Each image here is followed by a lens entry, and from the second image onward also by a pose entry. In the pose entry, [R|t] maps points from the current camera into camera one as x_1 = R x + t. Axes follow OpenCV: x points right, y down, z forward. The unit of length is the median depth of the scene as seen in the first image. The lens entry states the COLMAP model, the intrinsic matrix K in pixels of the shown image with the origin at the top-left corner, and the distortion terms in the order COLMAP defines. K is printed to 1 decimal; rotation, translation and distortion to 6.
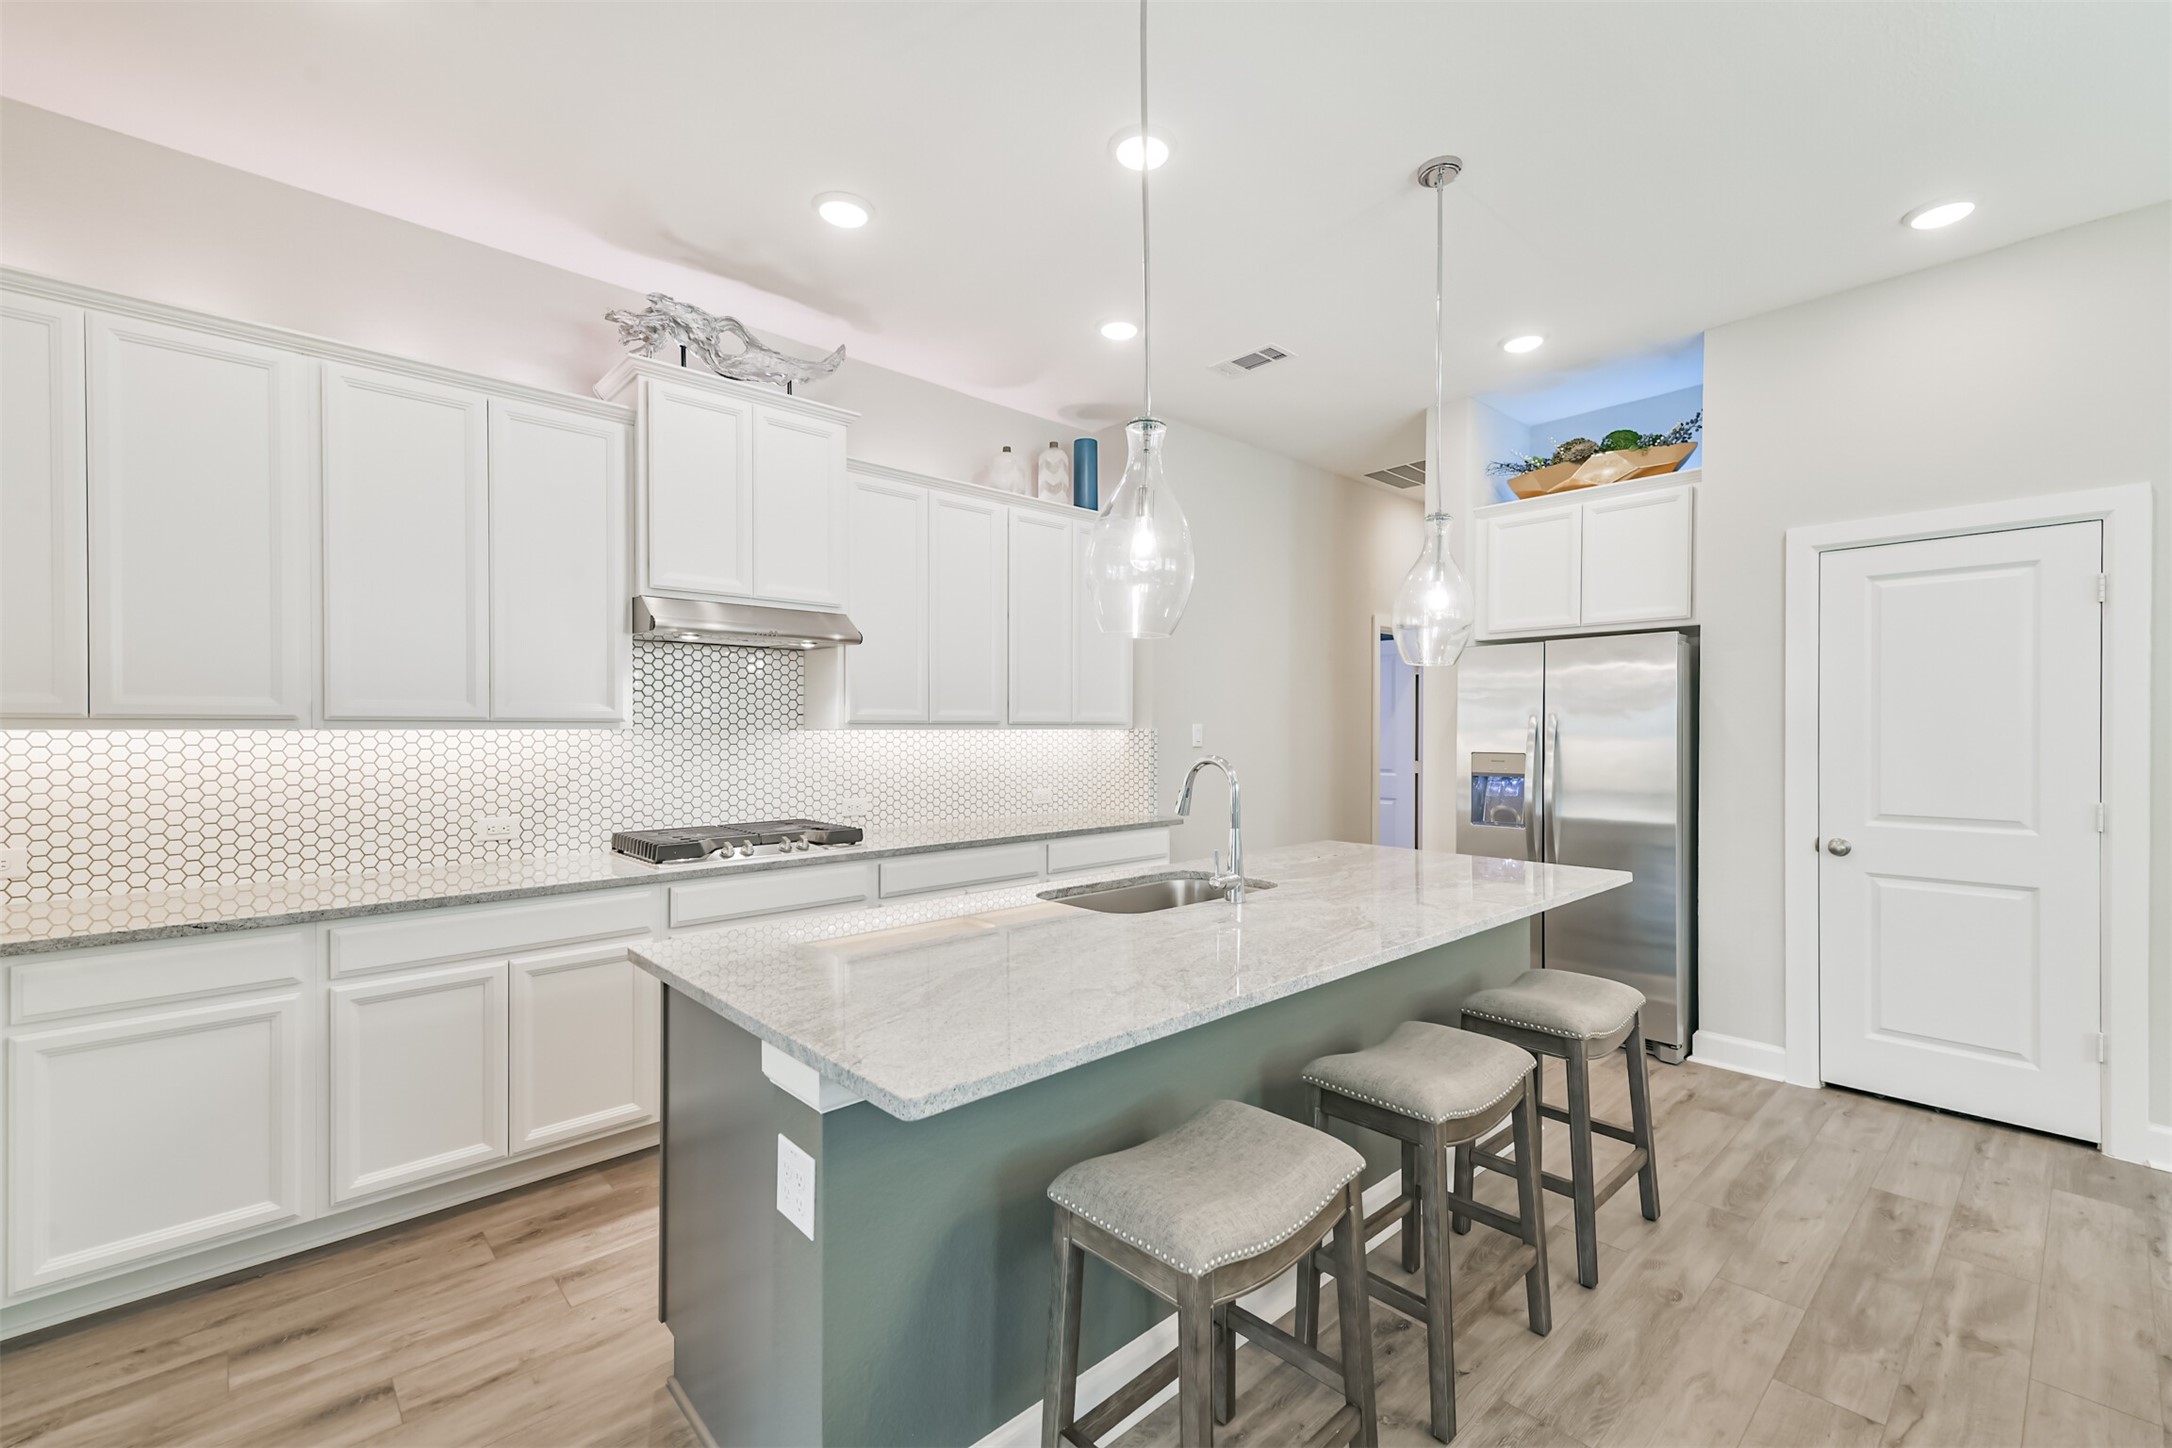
lens RADIAL K [[919.6, 0, 1094.0], [0, 919.6, 729.9], [0, 0, 1]] dist [0.021711, -0.005316]
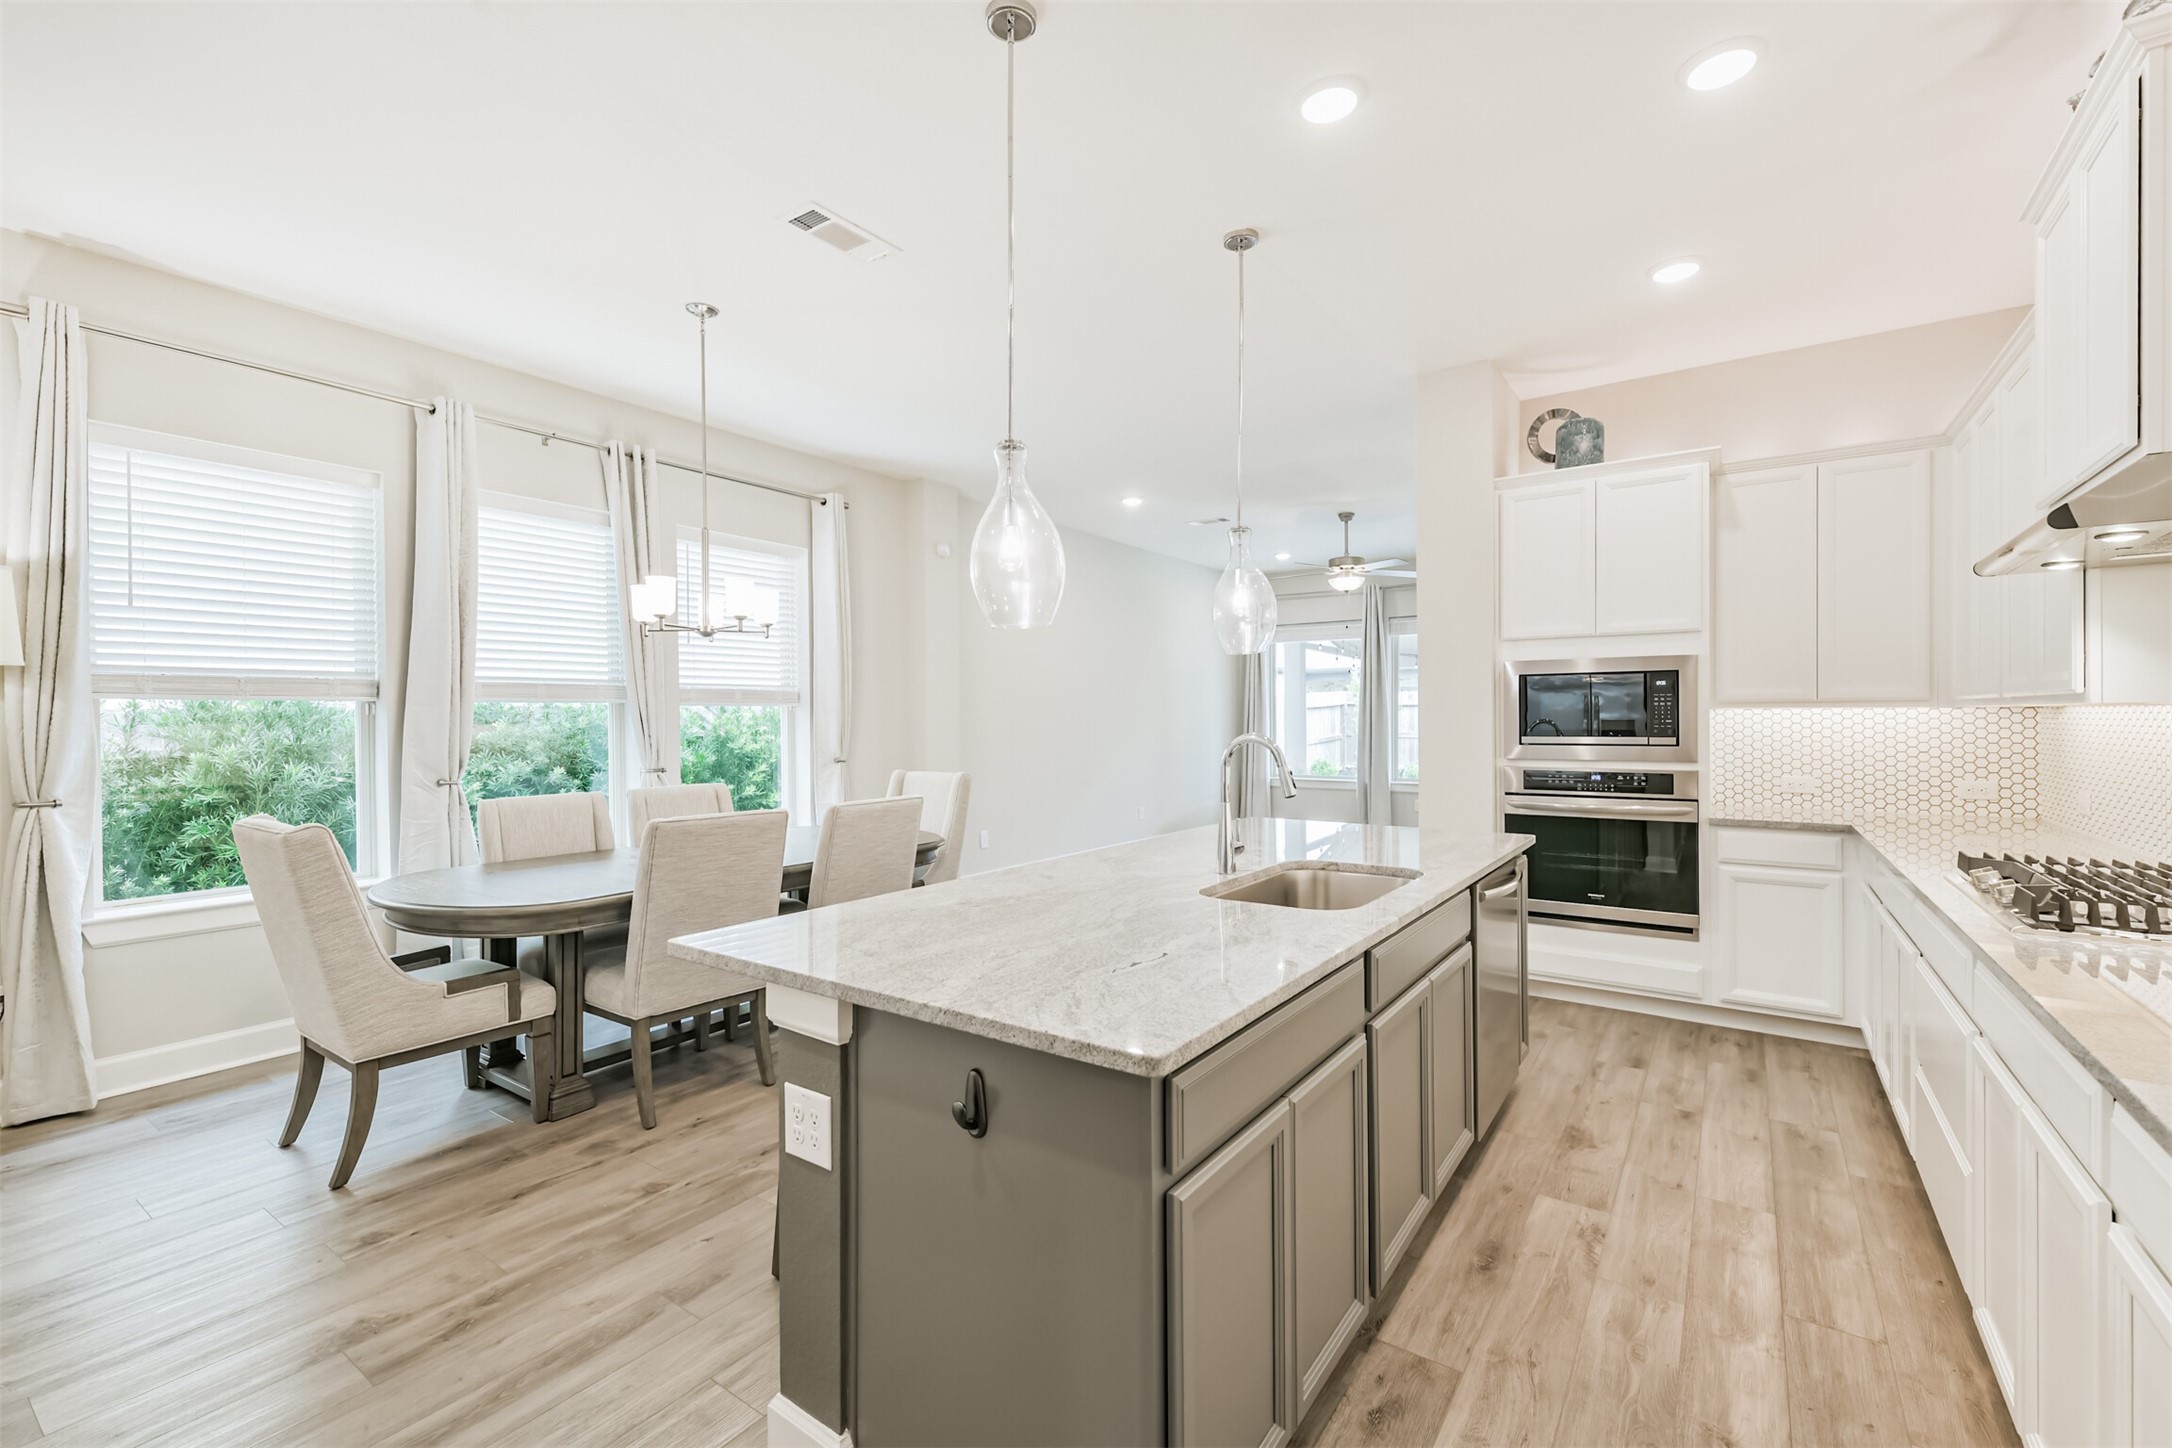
lens RADIAL K [[919.6, 0, 1083.6], [0, 919.6, 716.0], [0, 0, 1]] dist [0.021711, -0.005316]
pose [[-0.979421, 0.003868, -0.201790, 0.342420], [0.003972, 0.999992, -0.000112, 0.005160], [0.201788, -0.000911, -0.979429, 1.307785]]
